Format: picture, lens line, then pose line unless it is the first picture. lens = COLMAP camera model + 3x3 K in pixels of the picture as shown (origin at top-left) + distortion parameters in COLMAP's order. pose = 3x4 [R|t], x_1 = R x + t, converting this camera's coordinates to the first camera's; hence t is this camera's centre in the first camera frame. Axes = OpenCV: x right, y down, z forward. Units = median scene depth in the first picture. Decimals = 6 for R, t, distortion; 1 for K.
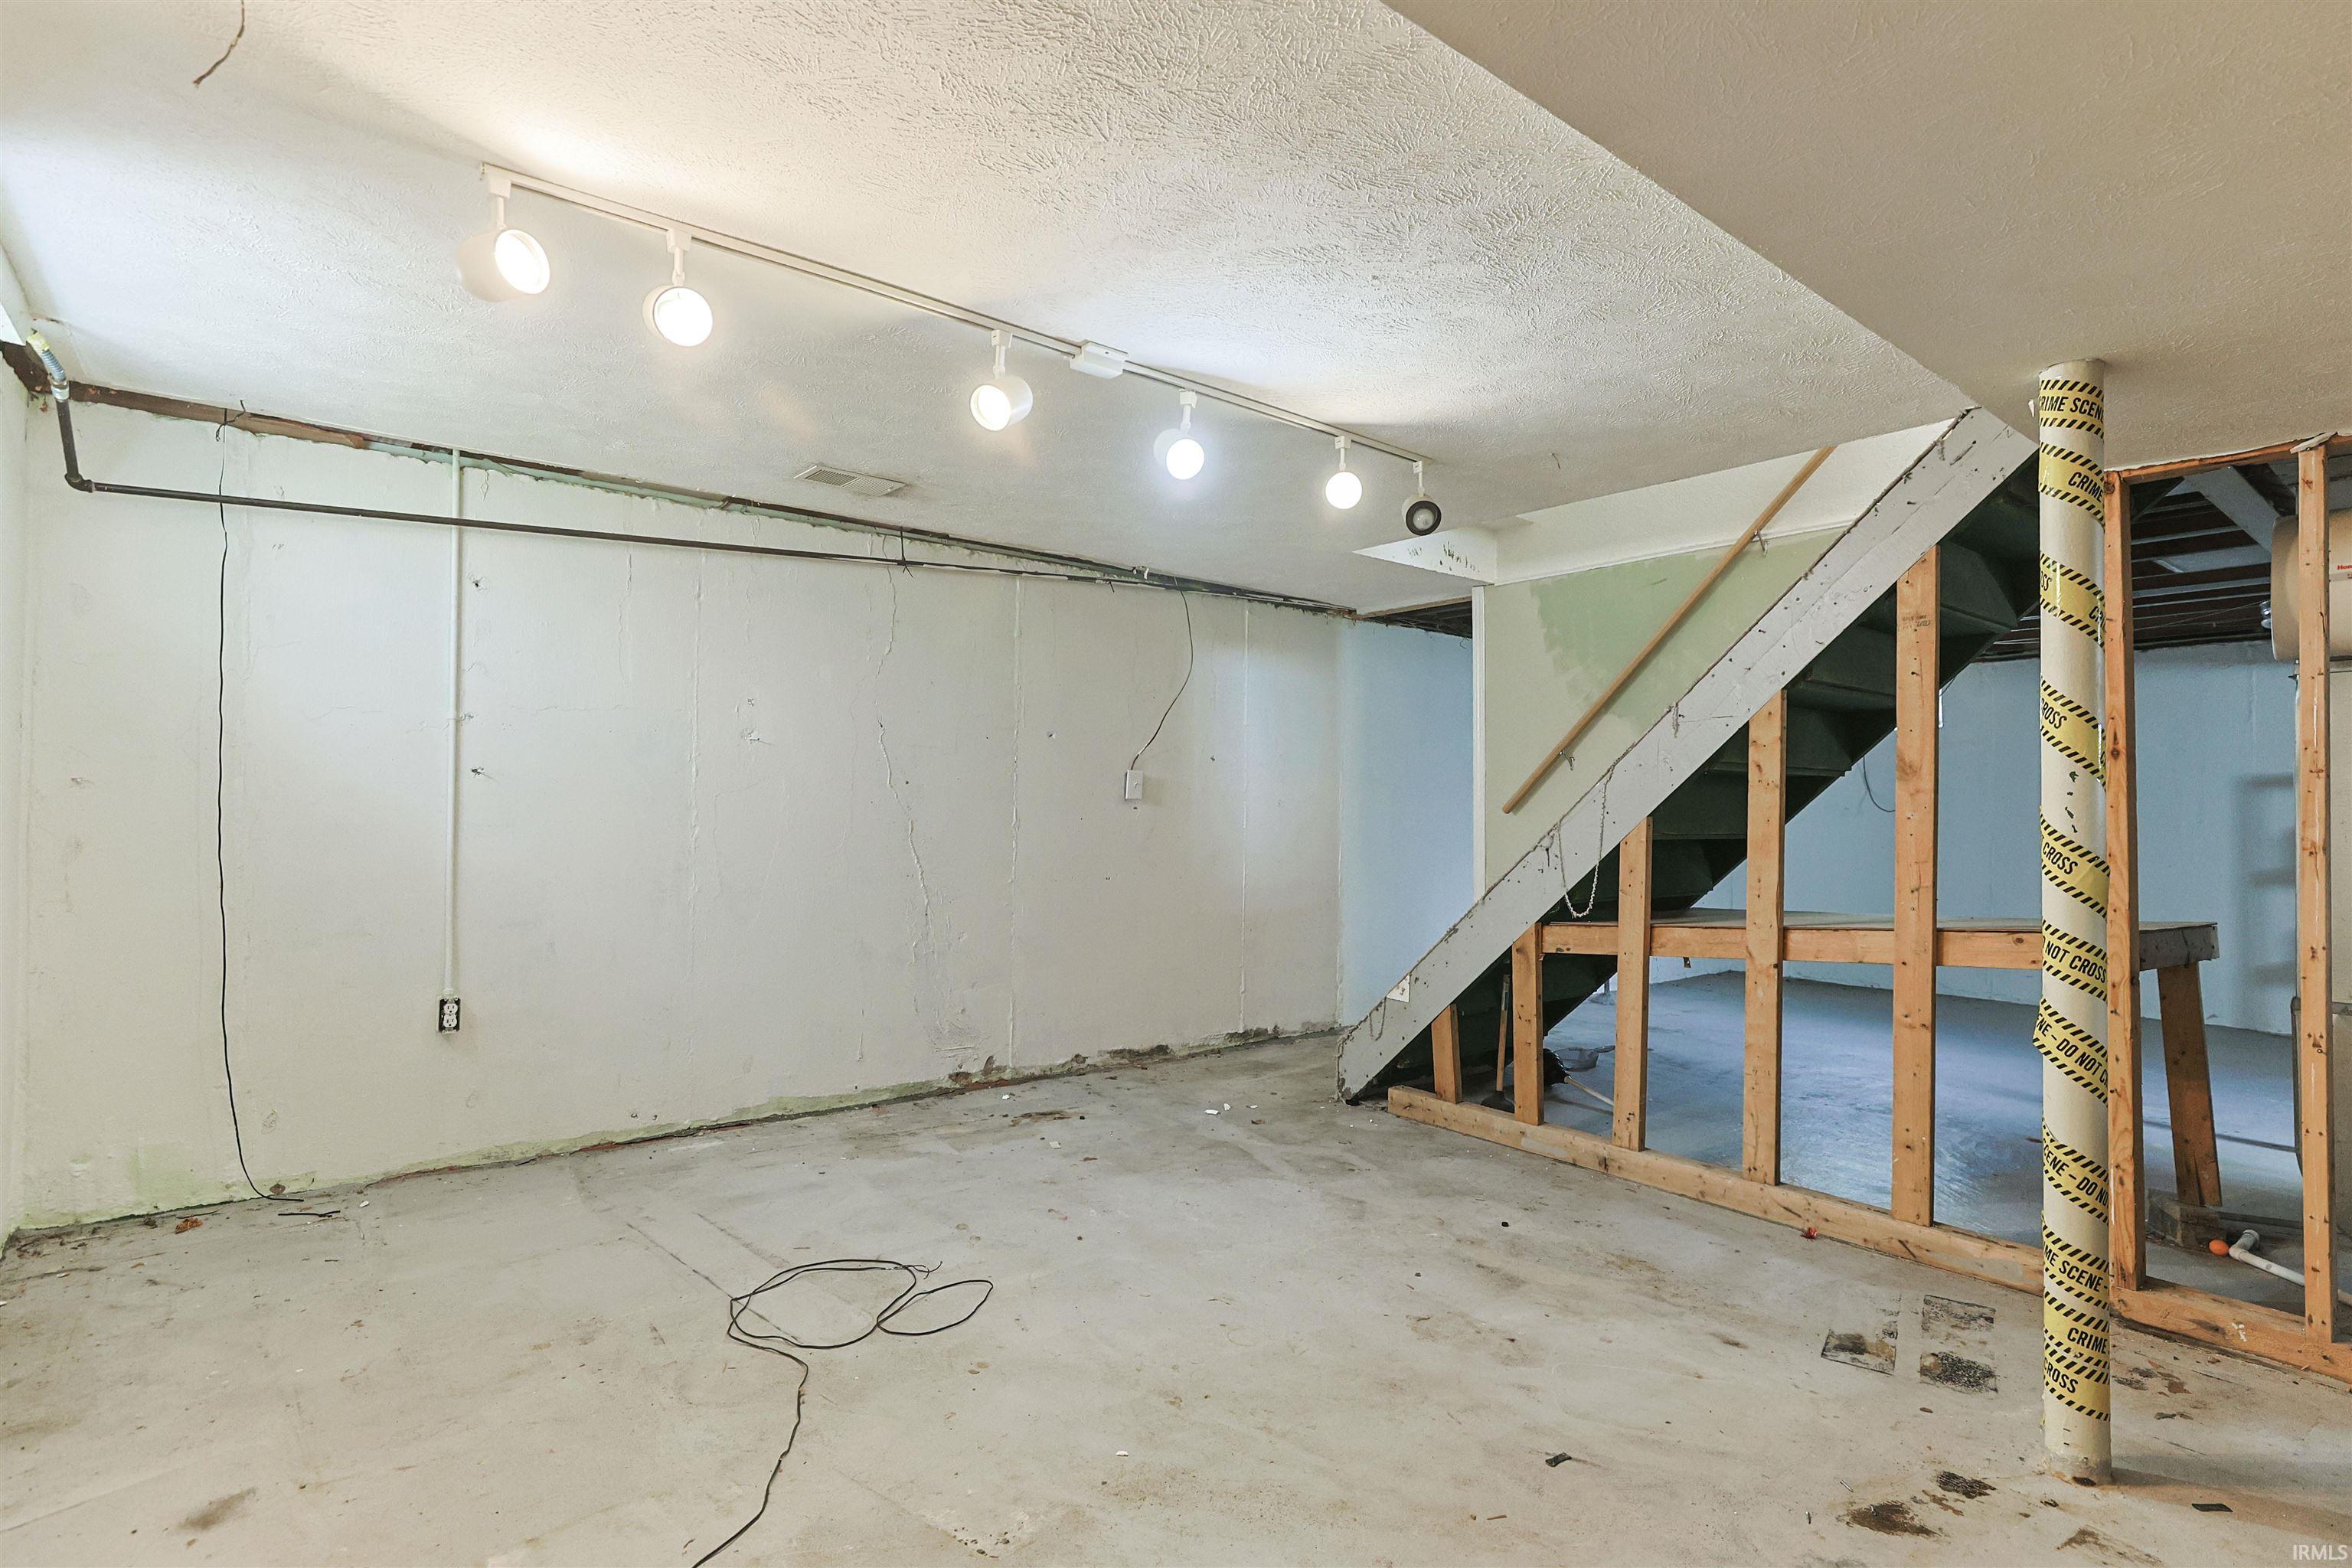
lens RADIAL K [[1144.9, 0, 1190.2], [0, 1144.9, 799.1], [0, 0, 1]] dist [-0.014144, 0.006497]
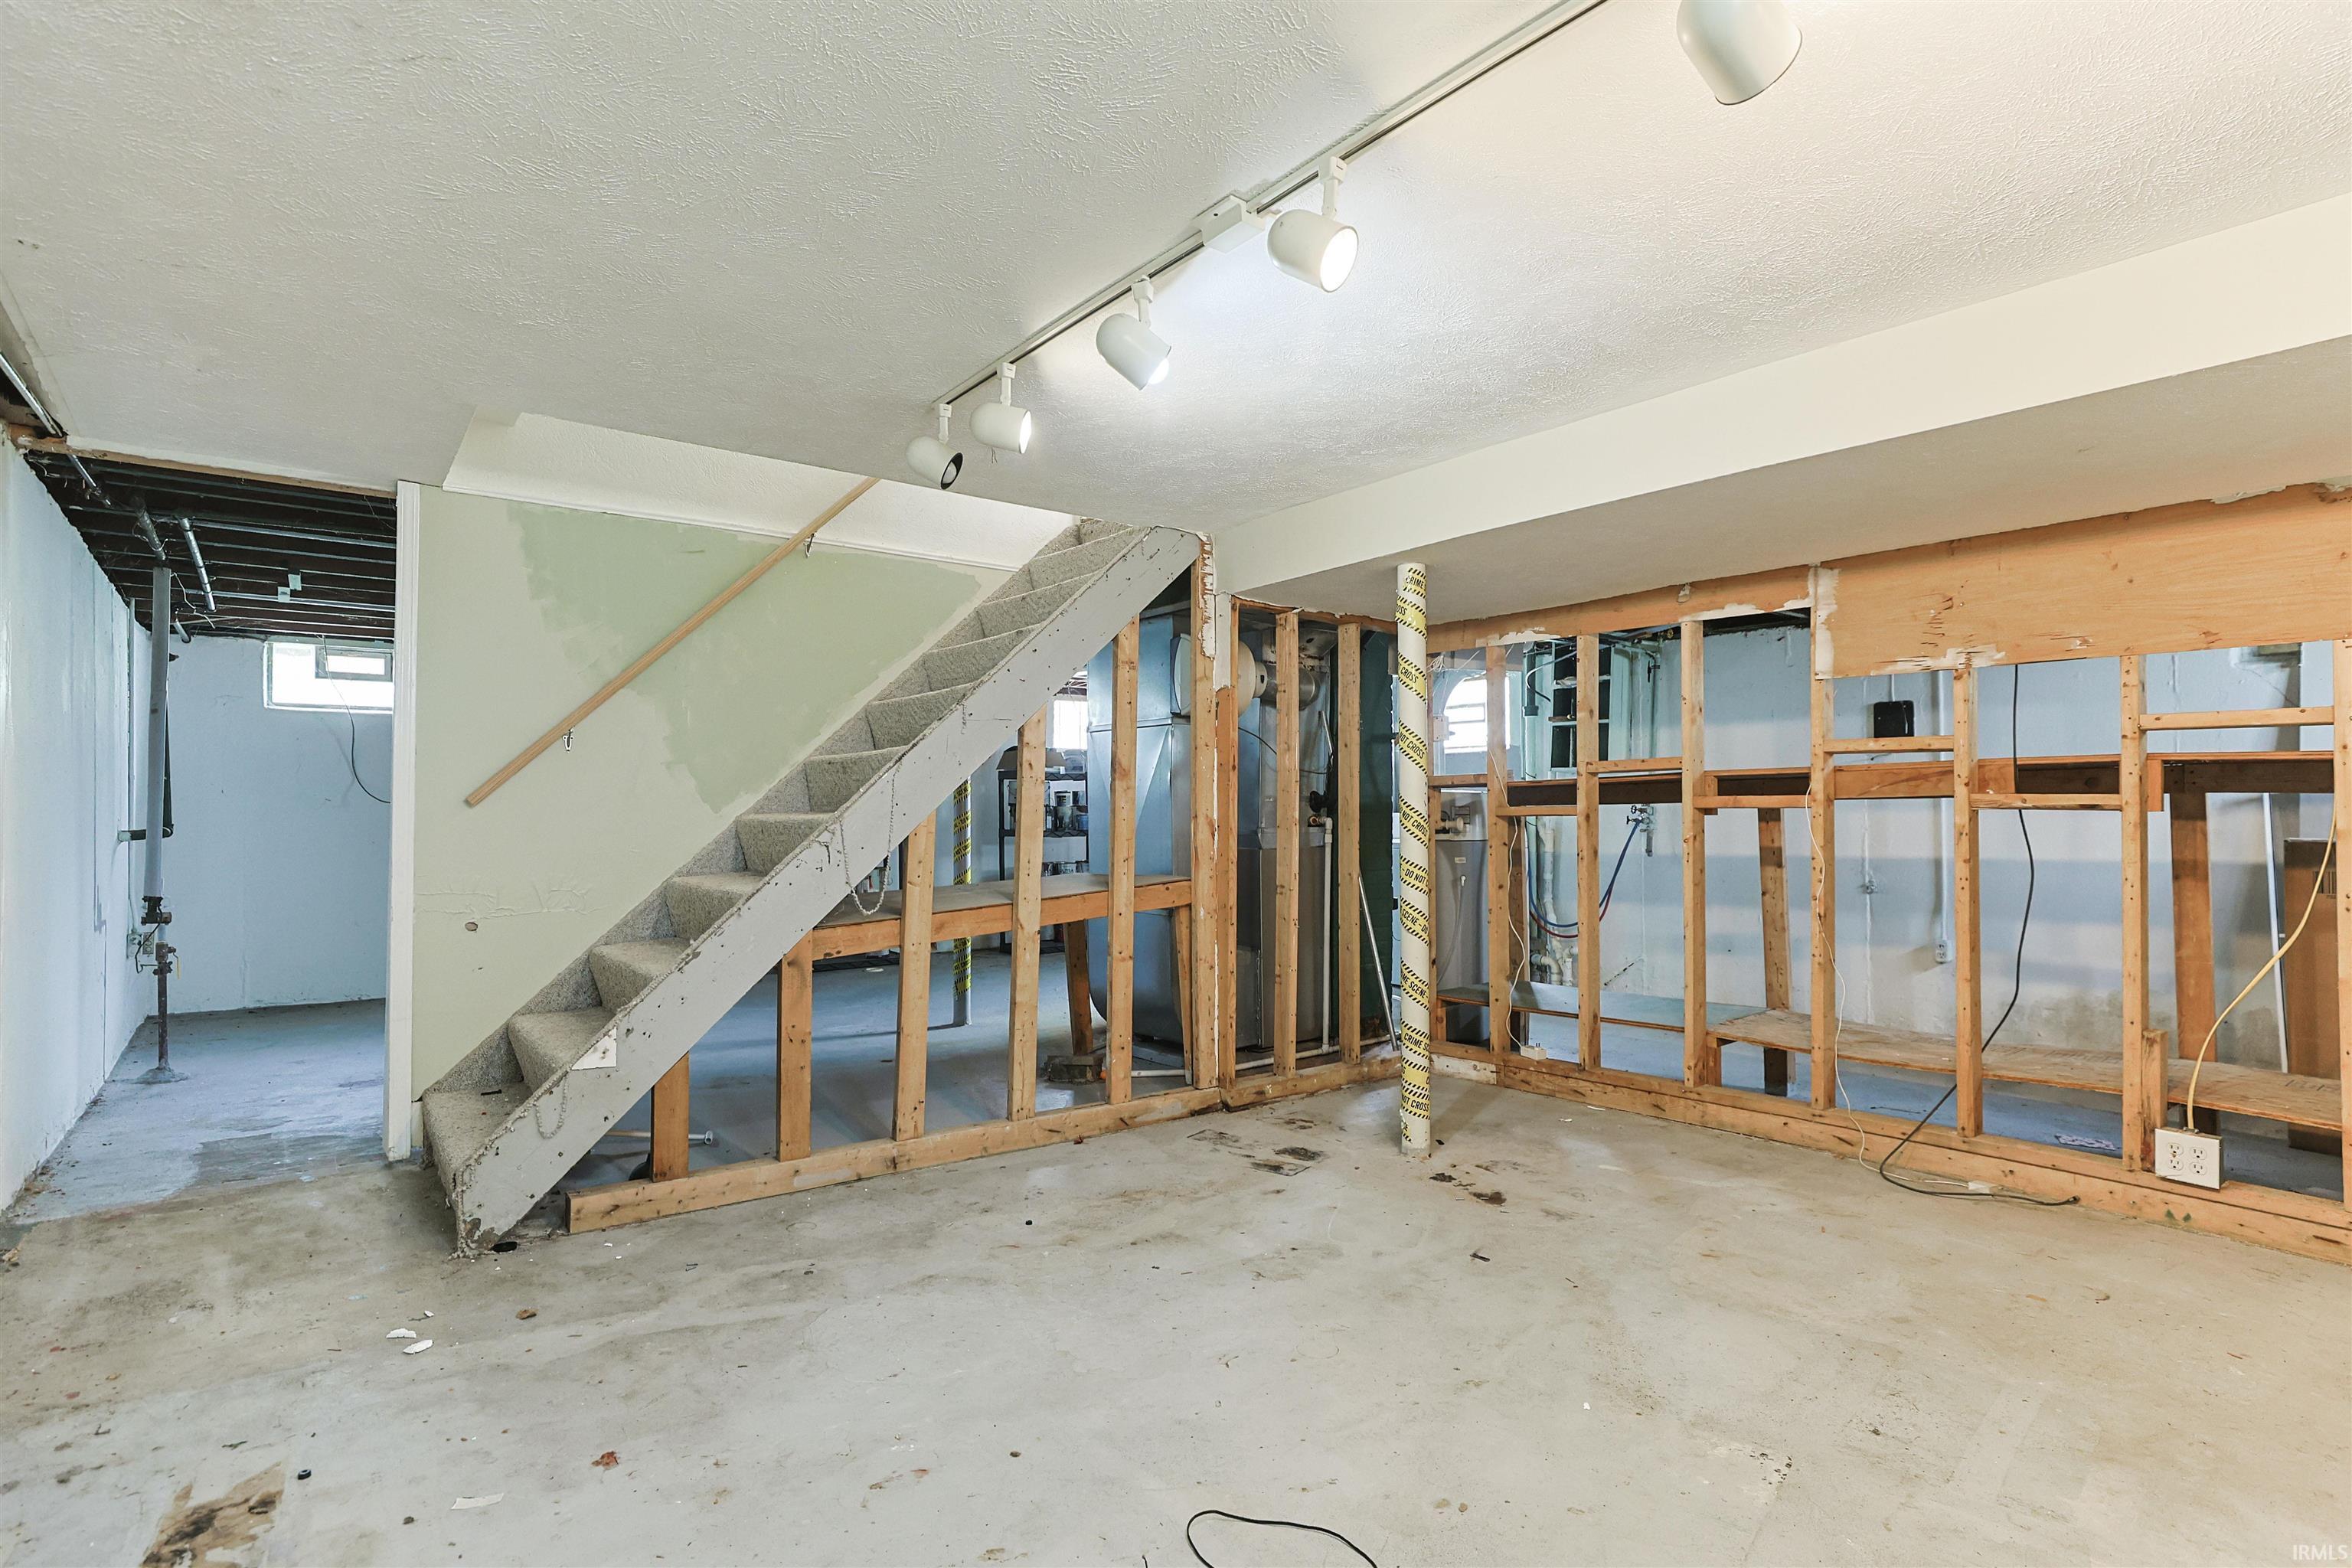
lens RADIAL K [[1144.9, 0, 1194.0], [0, 1144.9, 782.3], [0, 0, 1]] dist [-0.014144, 0.006497]
pose [[0.036264, 0.015939, 0.999215, -0.610558], [-0.008757, 0.999839, -0.015631, 0.006336], [-0.999304, -0.008183, 0.036398, 0.711106]]
